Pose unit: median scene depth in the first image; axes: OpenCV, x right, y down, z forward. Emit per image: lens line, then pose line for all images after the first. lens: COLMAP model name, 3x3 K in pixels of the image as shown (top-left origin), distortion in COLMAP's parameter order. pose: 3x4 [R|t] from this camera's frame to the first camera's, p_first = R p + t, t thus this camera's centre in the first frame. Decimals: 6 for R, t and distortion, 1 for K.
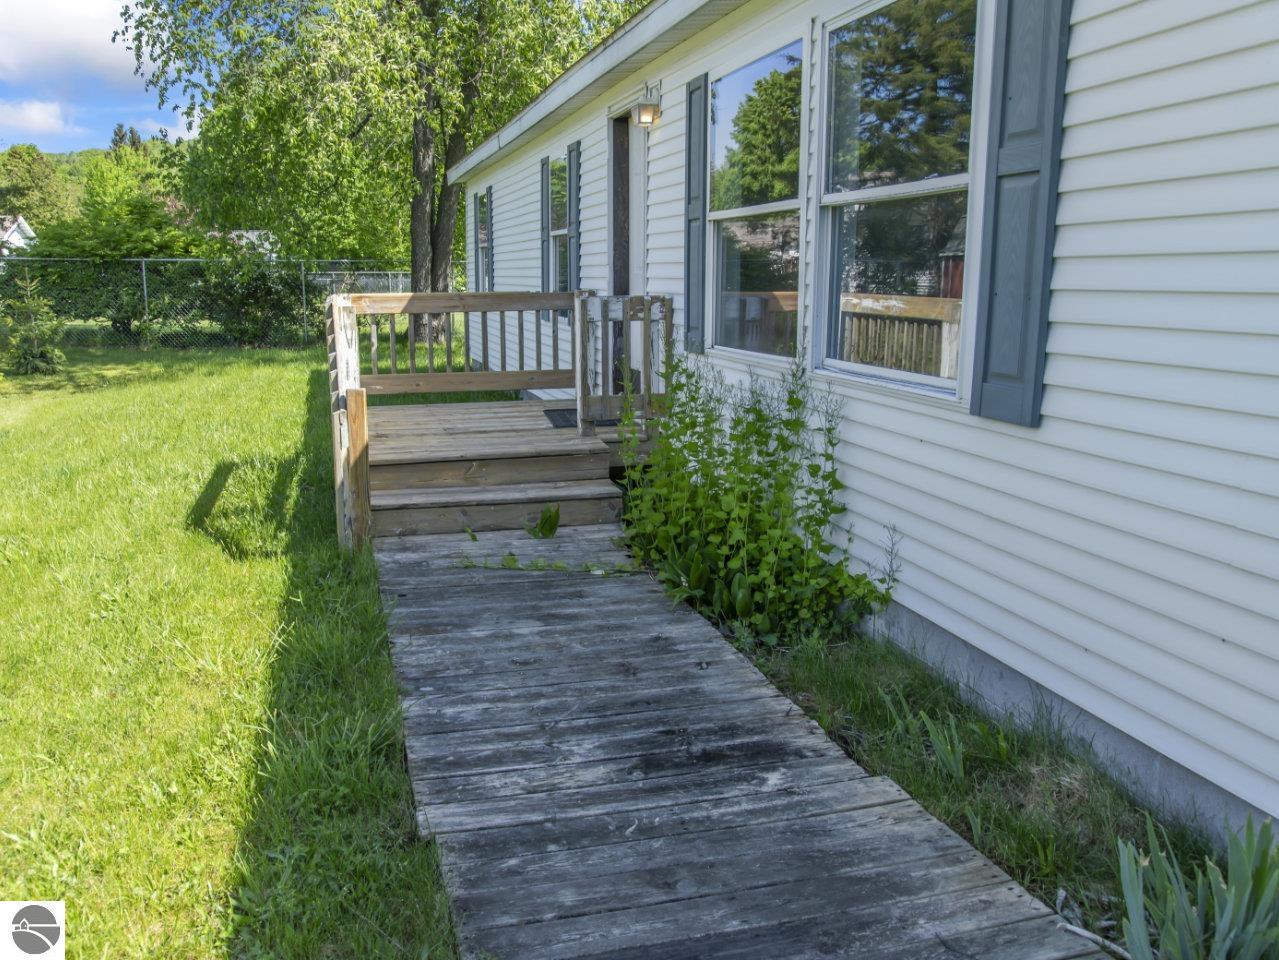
lens RADIAL K [[1139.8, 0, 638.9], [0, 1139.8, 479.3], [0, 0, 1]] dist [-0.012111, -0.004629]
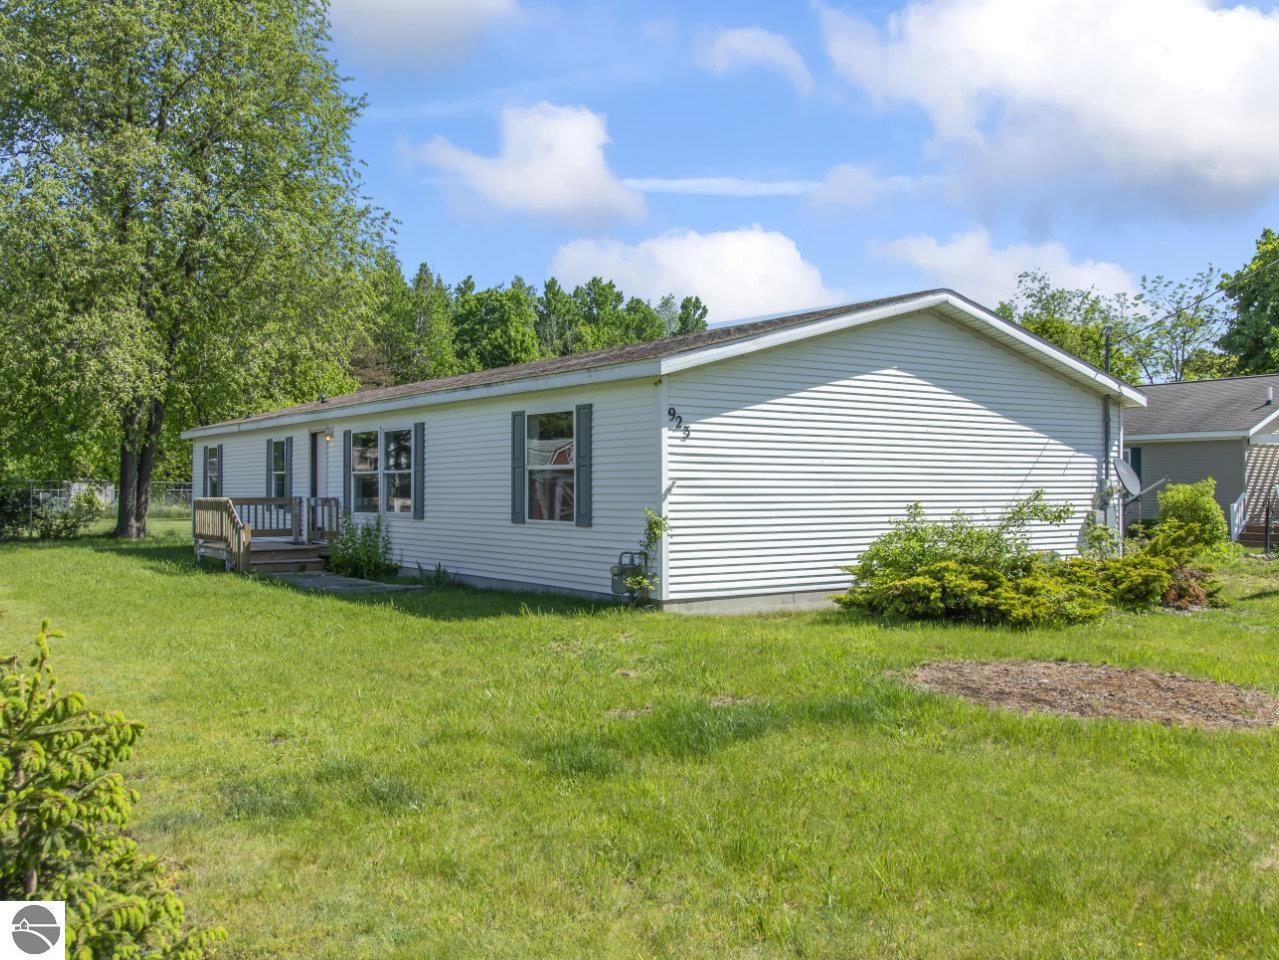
lens RADIAL K [[1139.8, 0, 638.3], [0, 1139.8, 478.2], [0, 0, 1]] dist [-0.012111, -0.004629]
pose [[0.944692, -0.002860, 0.327945, -0.207202], [0.063722, 0.982506, -0.174992, 0.361853], [-0.321708, 0.186211, 0.928348, -2.034812]]
